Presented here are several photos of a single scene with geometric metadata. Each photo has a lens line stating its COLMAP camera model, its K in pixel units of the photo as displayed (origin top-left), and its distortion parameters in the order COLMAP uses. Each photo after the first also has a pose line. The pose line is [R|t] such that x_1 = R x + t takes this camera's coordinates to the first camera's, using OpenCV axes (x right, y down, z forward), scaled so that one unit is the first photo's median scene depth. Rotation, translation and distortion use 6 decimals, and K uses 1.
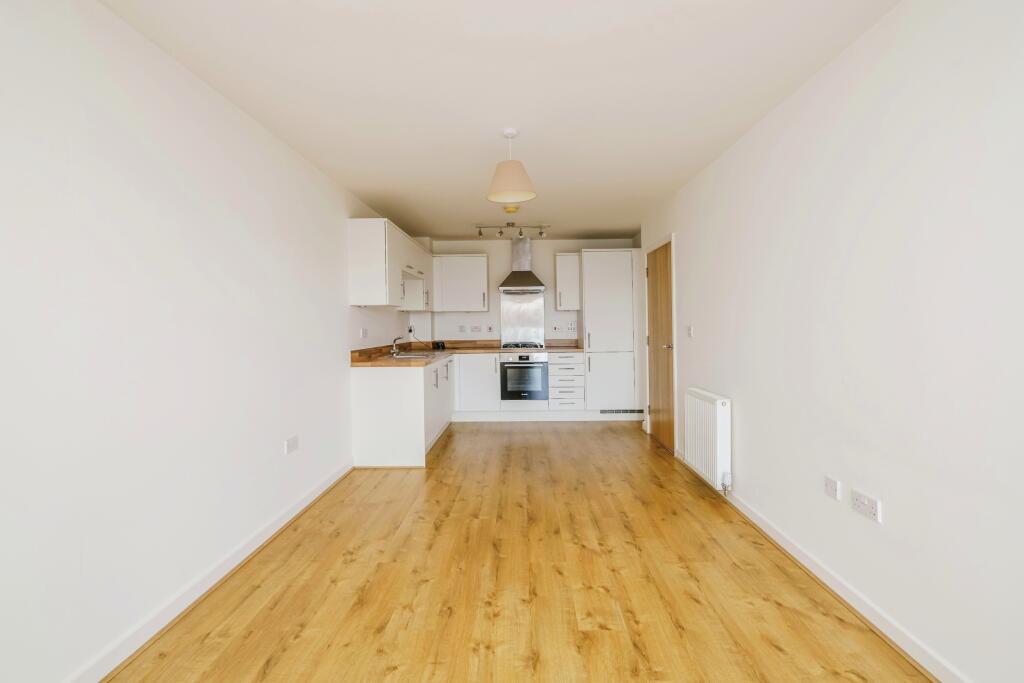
lens RADIAL K [[443.3, 0, 508.7], [0, 443.3, 336.9], [0, 0, 1]] dist [-0.001212, -0.000498]
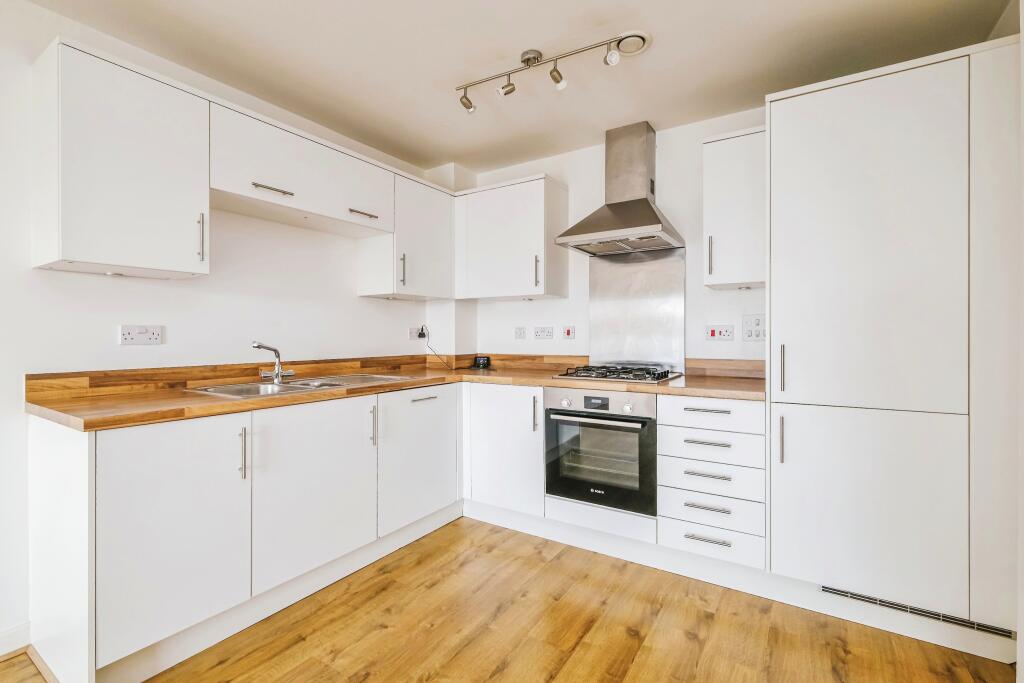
lens RADIAL K [[454.2, 0, 516.0], [0, 454.2, 328.1], [0, 0, 1]] dist [0.000211, 0.000050]
pose [[0.855886, -0.000134, -0.517165, 0.183312], [-0.020728, 0.999188, -0.034562, -0.004947], [0.516749, 0.040301, 0.855188, 0.590436]]
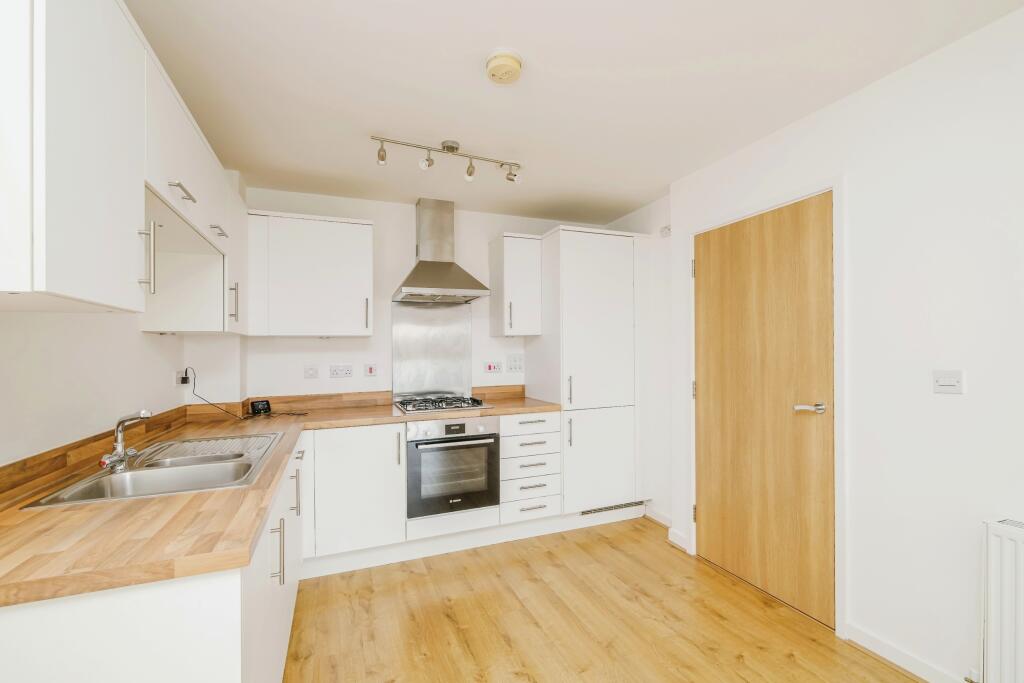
lens RADIAL K [[448.9, 0, 512.0], [0, 448.9, 341.5], [0, 0, 1]] dist [-0.001665, -0.000182]
pose [[0.918586, 0.003788, 0.395203, -0.106038], [0.018175, 0.998491, -0.051815, -0.023402], [-0.394803, 0.054779, 0.917131, 0.492381]]
